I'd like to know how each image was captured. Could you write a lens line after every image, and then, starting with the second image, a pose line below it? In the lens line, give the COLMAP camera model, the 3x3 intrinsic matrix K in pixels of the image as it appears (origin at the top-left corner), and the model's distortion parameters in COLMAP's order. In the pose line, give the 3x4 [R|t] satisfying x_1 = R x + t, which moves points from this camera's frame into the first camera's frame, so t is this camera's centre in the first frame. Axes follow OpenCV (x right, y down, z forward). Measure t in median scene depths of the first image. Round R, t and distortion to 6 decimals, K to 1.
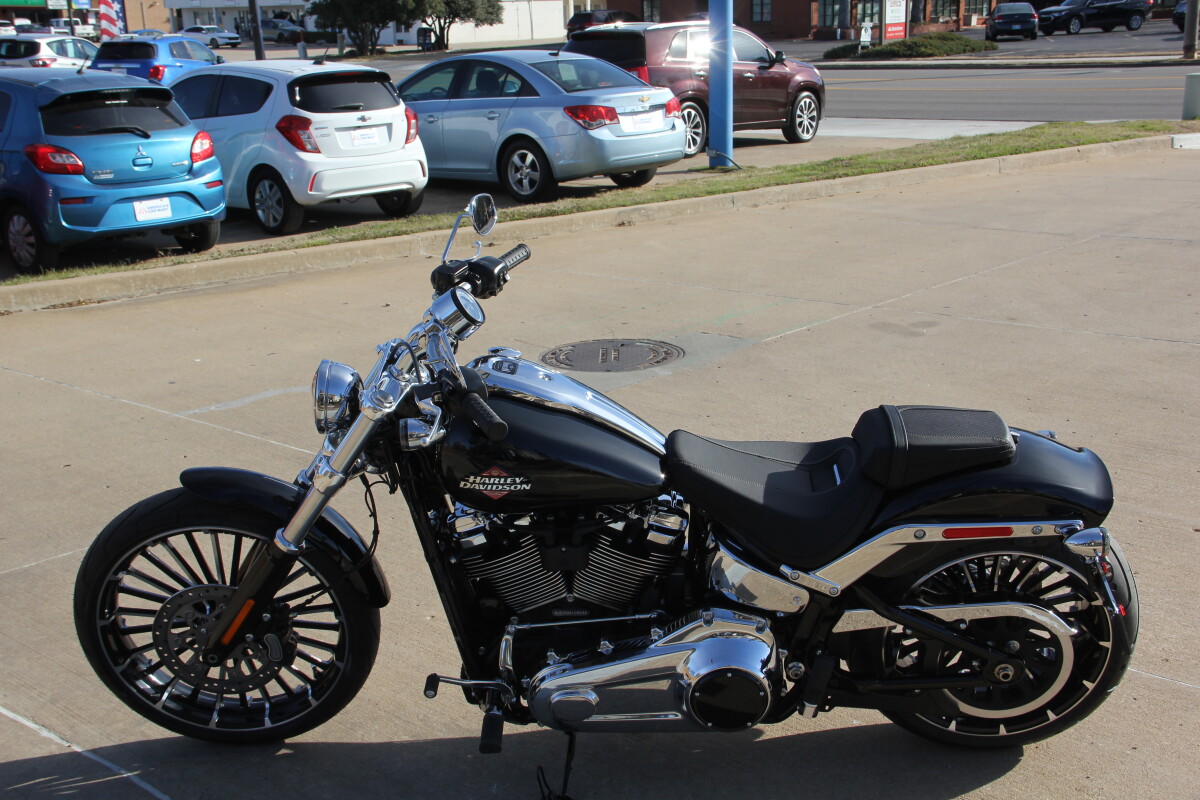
lens RADIAL K [[1439.5, 0, 549.9], [0, 1439.5, 399.0], [0, 0, 1]] dist [-0.028298, 0.305572]
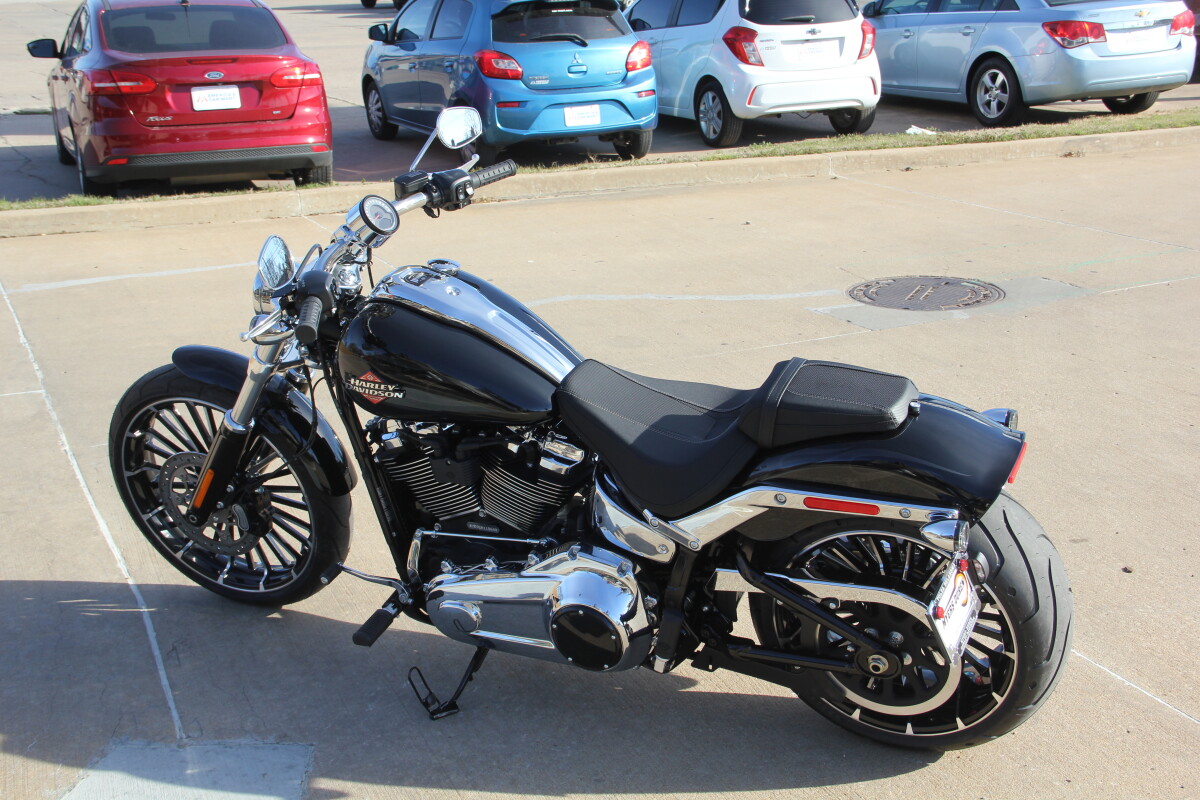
lens RADIAL K [[1439.5, 0, 549.9], [0, 1439.5, 399.0], [0, 0, 1]] dist [-0.028298, 0.305572]
pose [[0.917472, 0.120639, -0.379066, 0.108619], [-0.098279, 0.992107, 0.077872, -0.006487], [0.385469, -0.034191, 0.922087, 0.022738]]
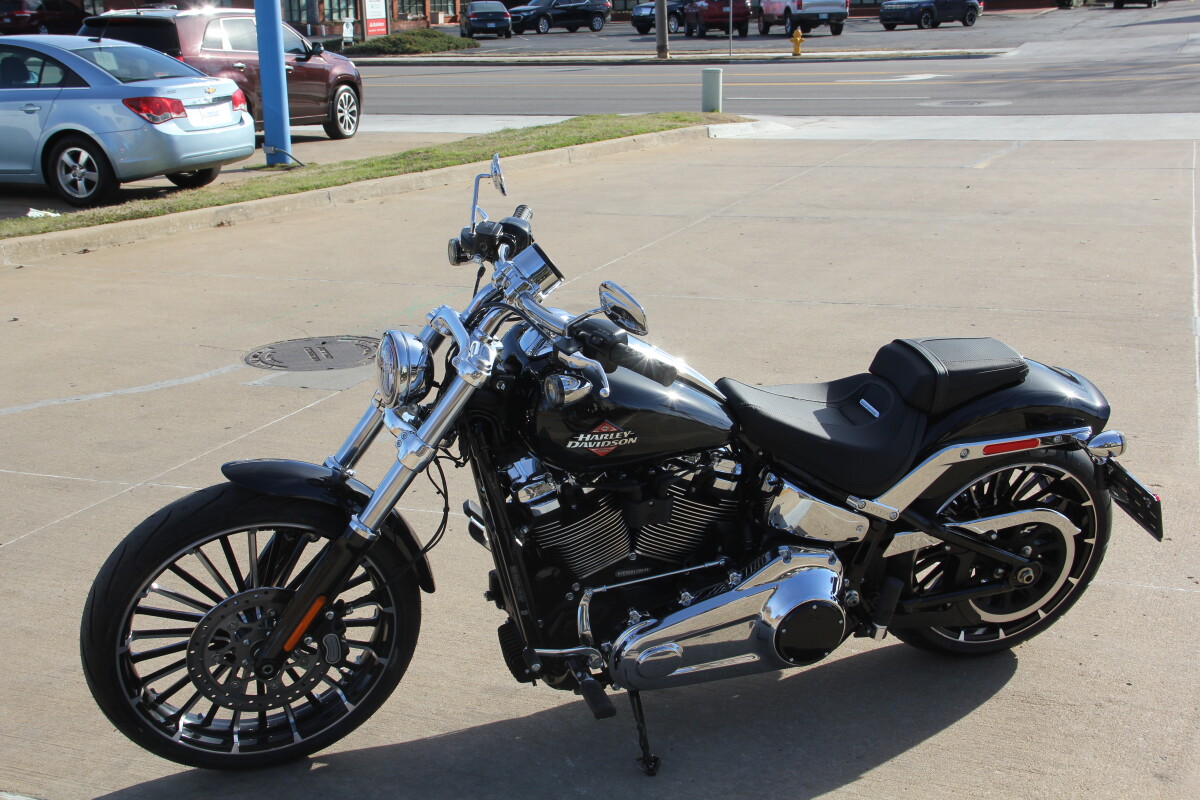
lens RADIAL K [[1524.6, 0, 545.7], [0, 1524.6, 403.7], [0, 0, 1]] dist [-0.003488, 0.509679]
pose [[0.934216, -0.078847, 0.347885, -0.100448], [0.082378, 0.996590, 0.004656, 0.005736], [-0.347066, 0.024308, 0.937526, 0.009098]]
